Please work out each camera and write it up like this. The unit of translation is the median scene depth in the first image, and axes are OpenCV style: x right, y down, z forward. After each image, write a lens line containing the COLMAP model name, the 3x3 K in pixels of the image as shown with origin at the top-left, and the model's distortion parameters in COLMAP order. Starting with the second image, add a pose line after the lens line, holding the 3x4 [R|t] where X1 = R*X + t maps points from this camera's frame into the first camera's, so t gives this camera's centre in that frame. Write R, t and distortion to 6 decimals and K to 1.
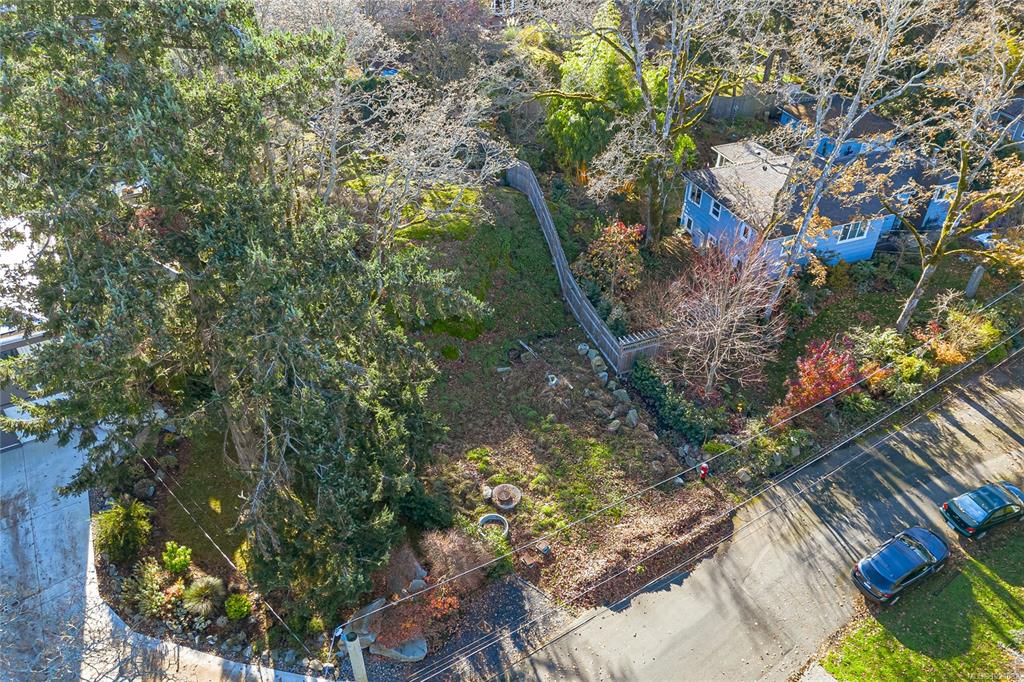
lens RADIAL K [[741.4, 0, 505.2], [0, 741.4, 340.5], [0, 0, 1]] dist [0.036022, -0.019543]
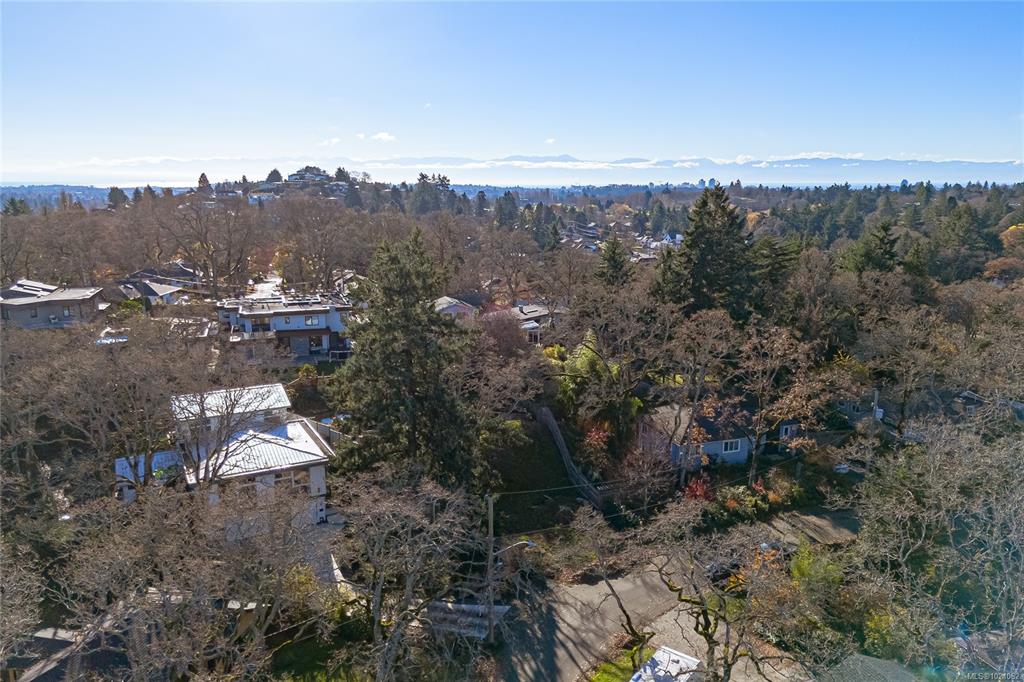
lens RADIAL K [[741.4, 0, 509.7], [0, 741.4, 340.2], [0, 0, 1]] dist [0.036022, -0.019543]
pose [[0.999559, -0.003766, -0.029445, -0.013156], [-0.009071, 0.905720, -0.423780, 0.535738], [0.028265, 0.423860, 0.905287, -1.024706]]
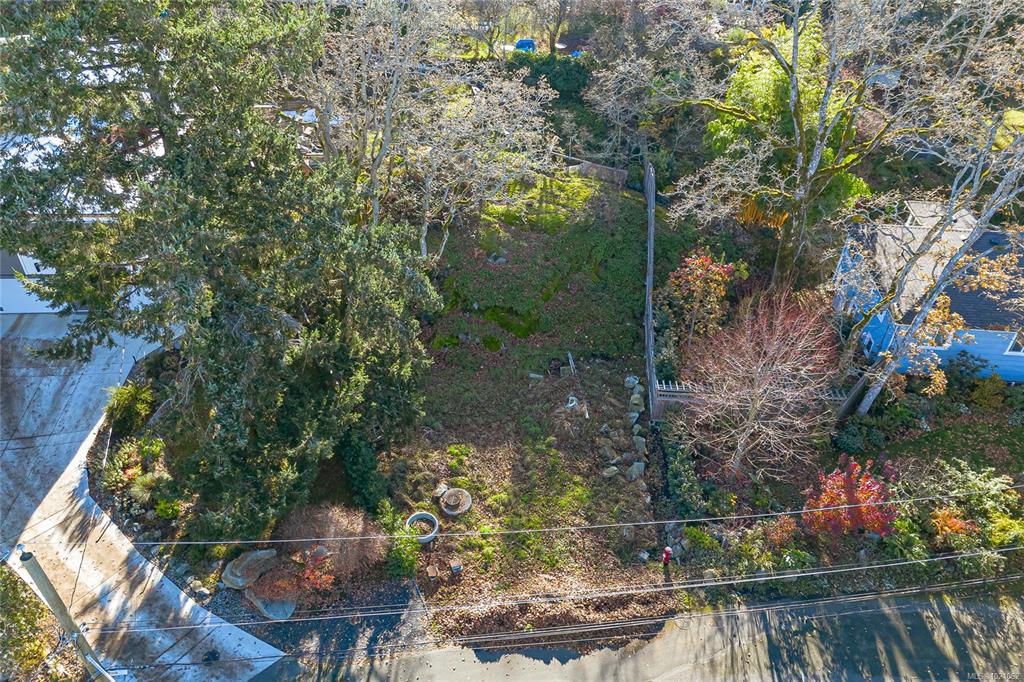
lens RADIAL K [[741.4, 0, 509.3], [0, 741.4, 340.5], [0, 0, 1]] dist [0.036022, -0.019543]
pose [[0.903893, 0.284390, -0.319530, 0.311608], [-0.279082, 0.958177, 0.063328, -0.067387], [0.324176, 0.031933, 0.945458, 0.119103]]
